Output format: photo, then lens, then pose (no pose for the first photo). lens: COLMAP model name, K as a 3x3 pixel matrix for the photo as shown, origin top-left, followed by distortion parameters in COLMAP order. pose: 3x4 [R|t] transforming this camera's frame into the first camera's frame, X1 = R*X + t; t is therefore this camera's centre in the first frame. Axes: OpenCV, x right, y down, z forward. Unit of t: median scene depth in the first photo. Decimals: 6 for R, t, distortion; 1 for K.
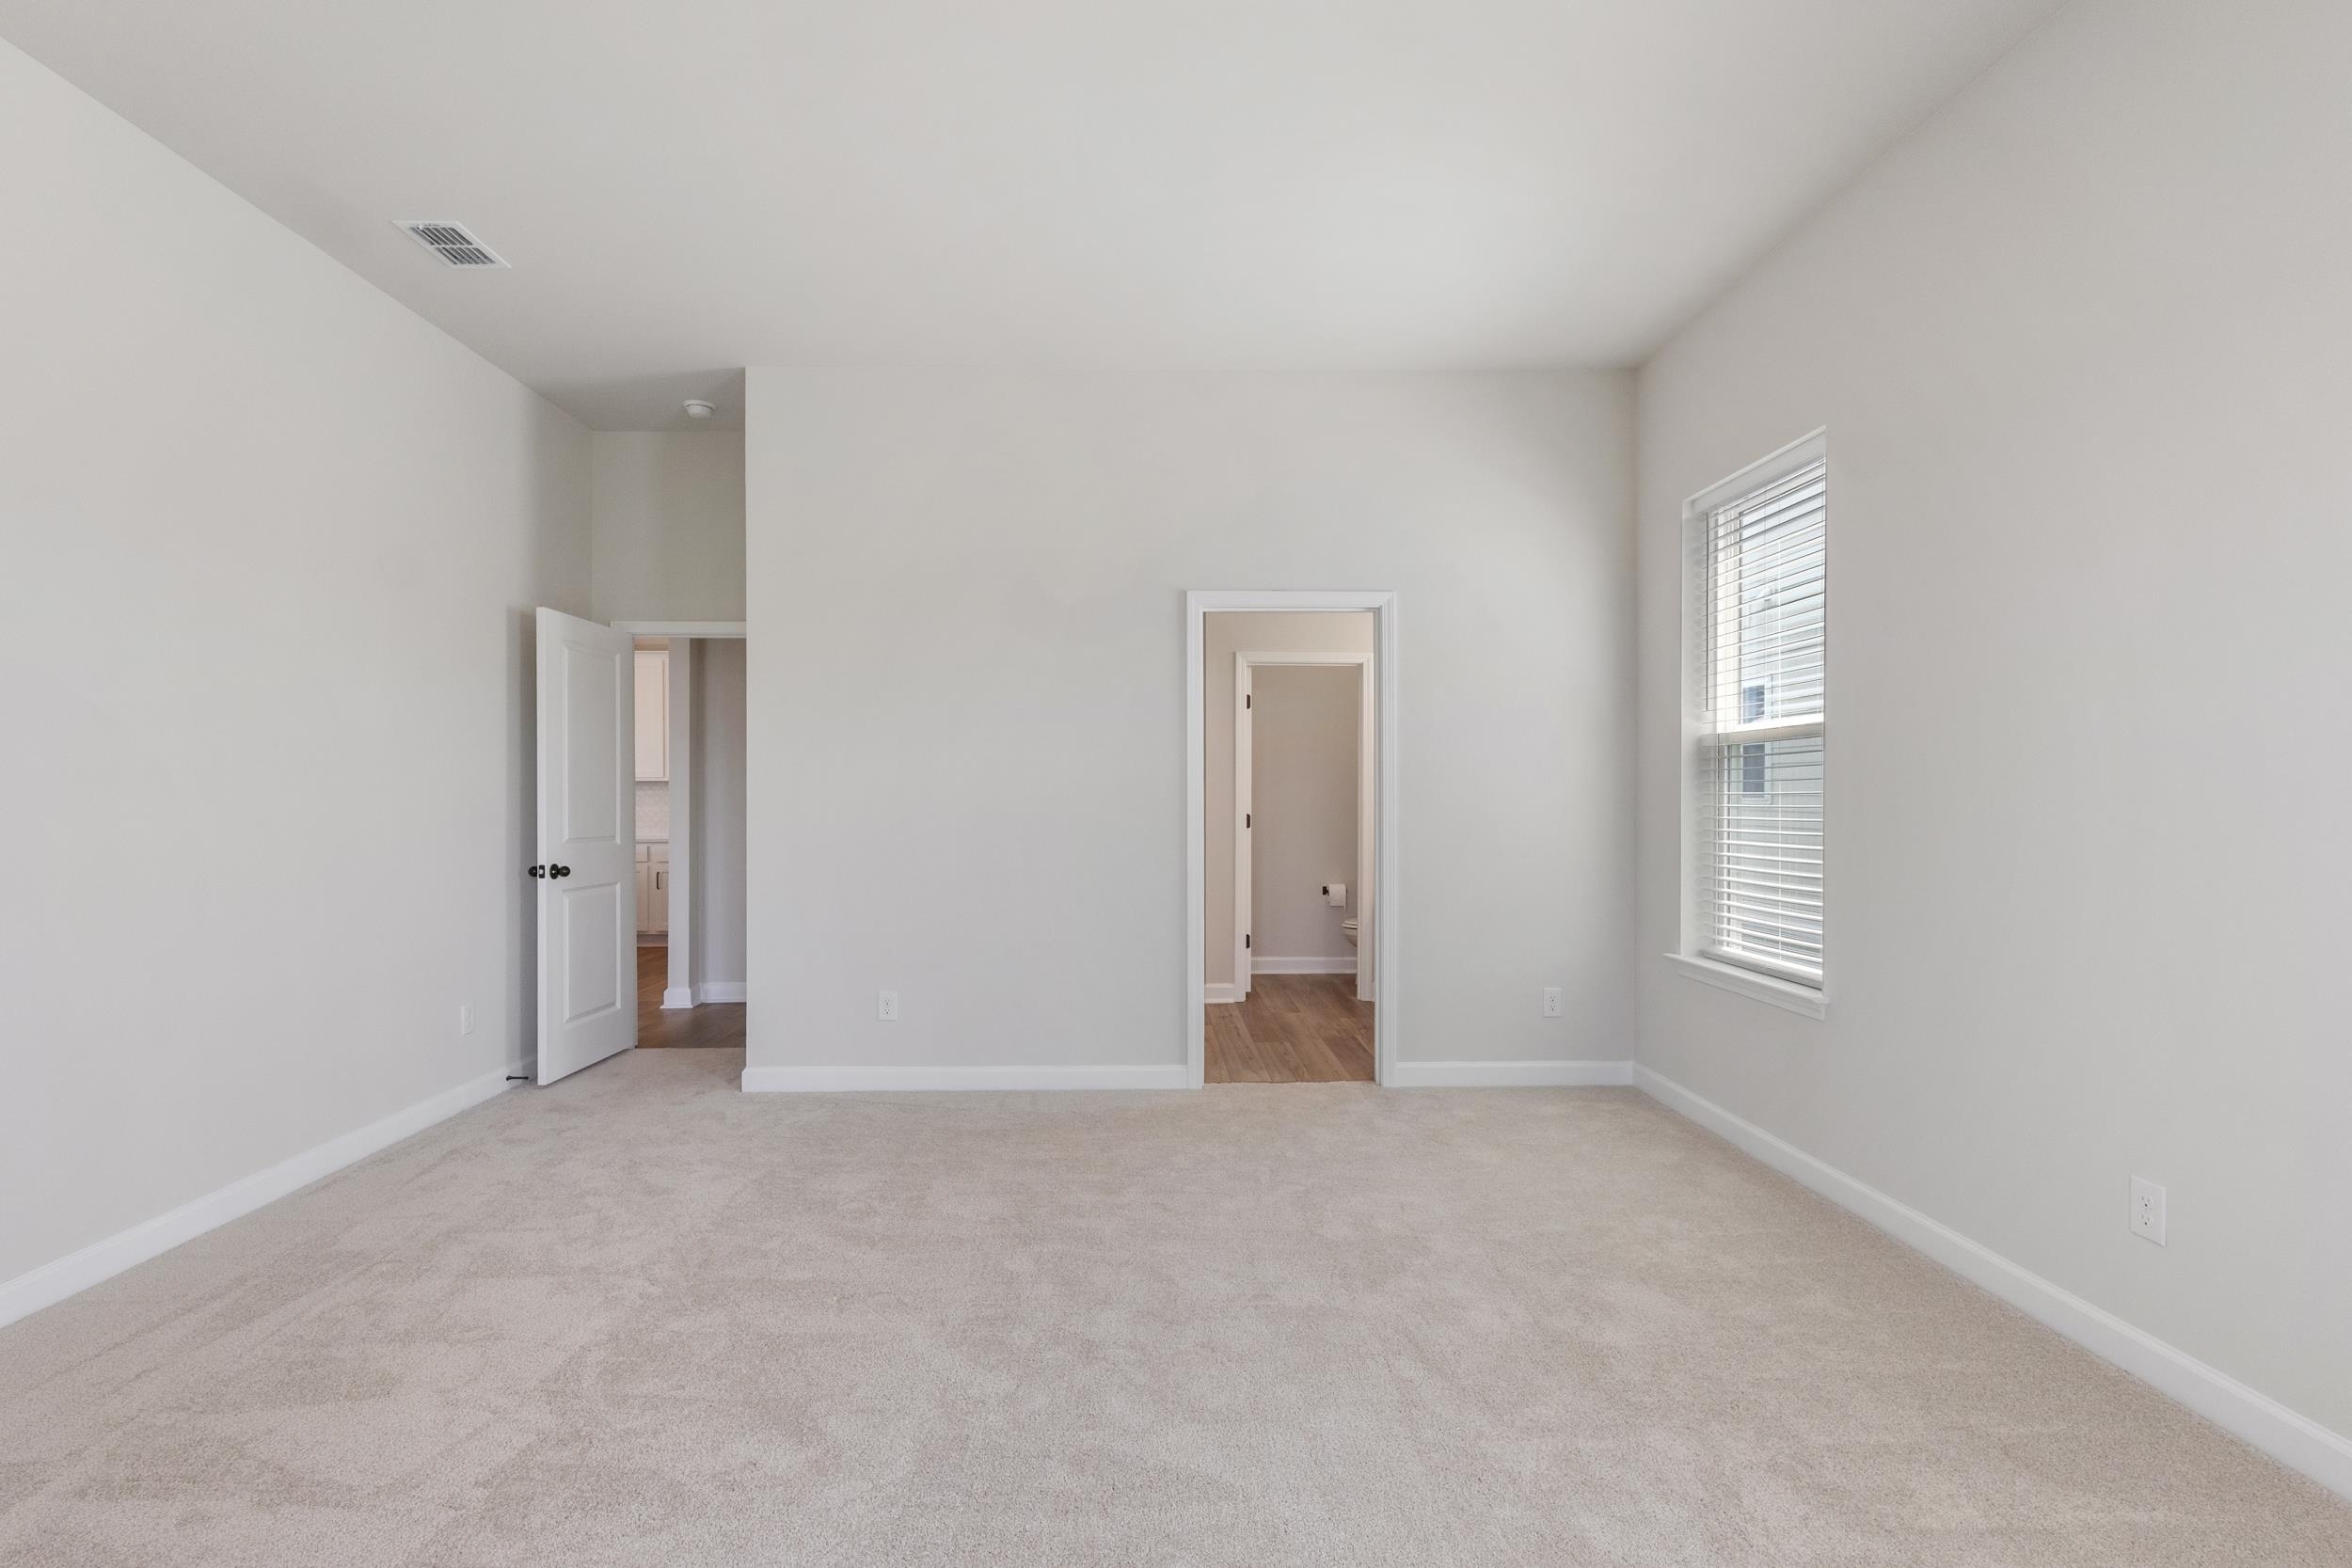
lens RADIAL K [[1084.5, 0, 1164.0], [0, 1084.5, 801.1], [0, 0, 1]] dist [0.004809, 0.000777]
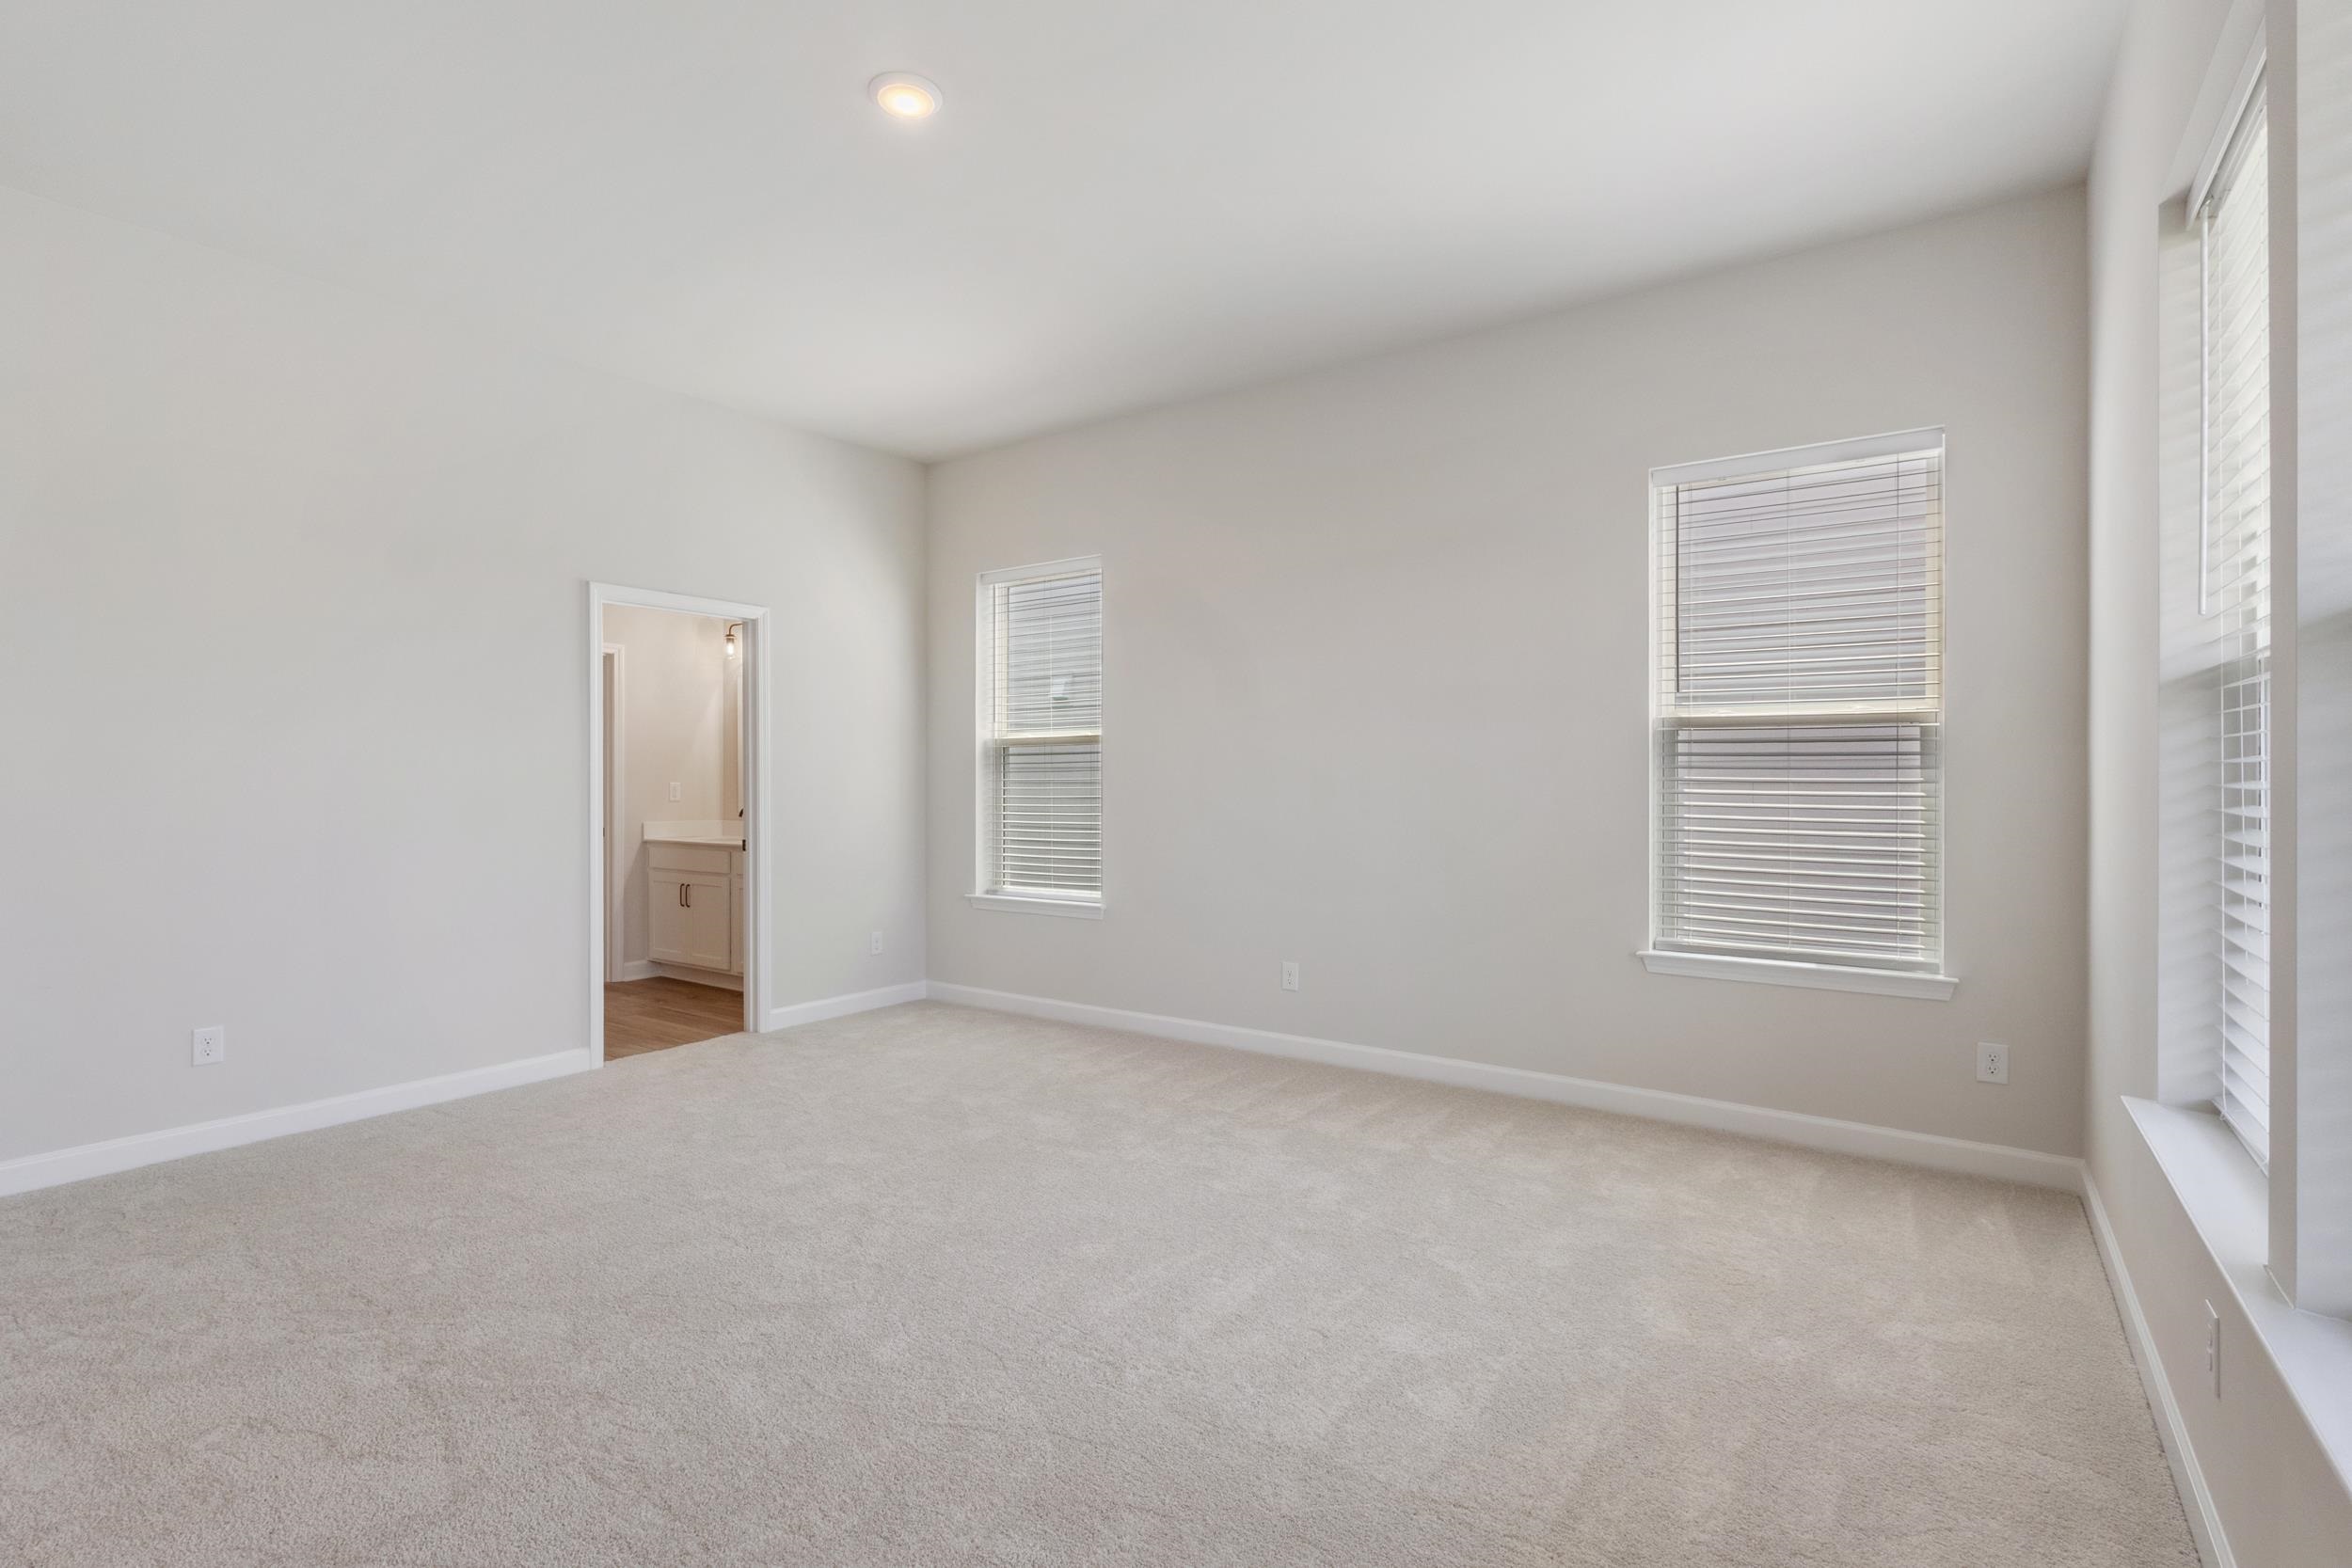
lens RADIAL K [[1084.5, 0, 1144.1], [0, 1084.5, 776.2], [0, 0, 1]] dist [0.004809, 0.000777]
pose [[0.619188, 0.000723, 0.785242, -0.486743], [0.006348, 0.999962, -0.005926, -0.001480], [-0.785217, 0.008654, 0.619160, -0.044058]]
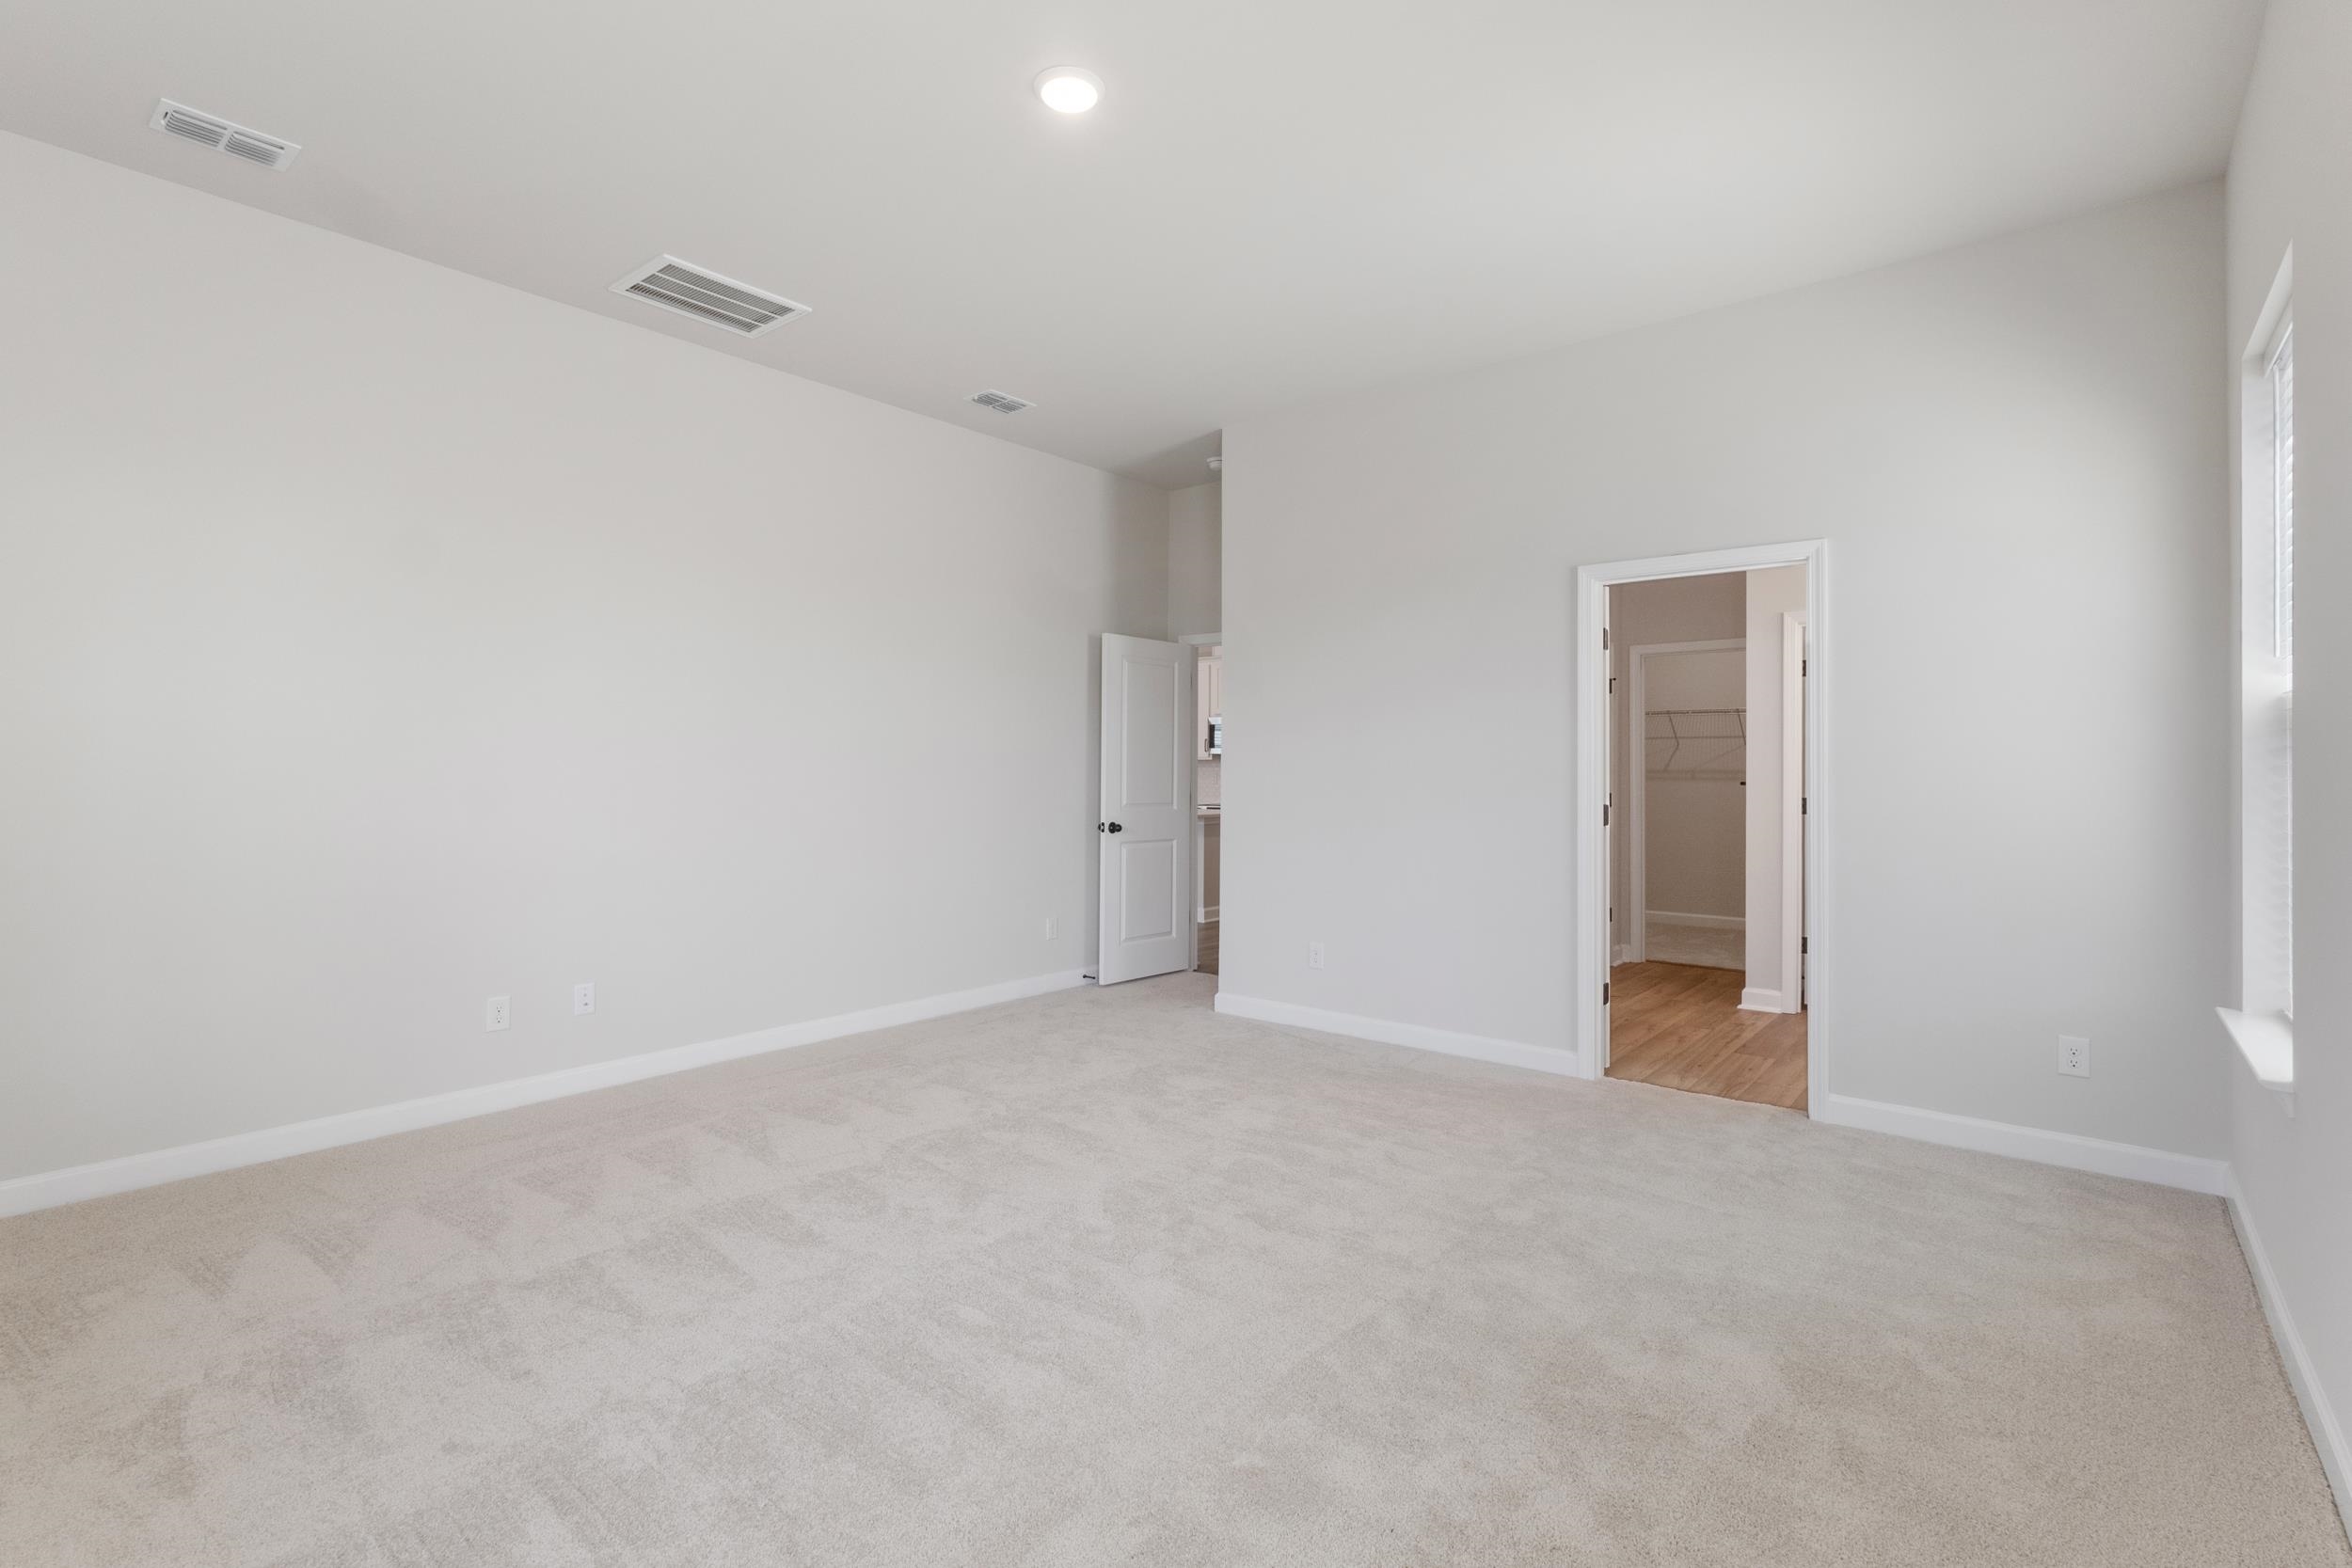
lens RADIAL K [[1084.5, 0, 1175.6], [0, 1084.5, 763.0], [0, 0, 1]] dist [0.004809, 0.000777]
pose [[0.762272, 0.001582, -0.647255, 0.400773], [-0.010166, 0.999903, -0.009528, -0.004010], [0.647177, 0.013843, 0.762214, 0.023681]]
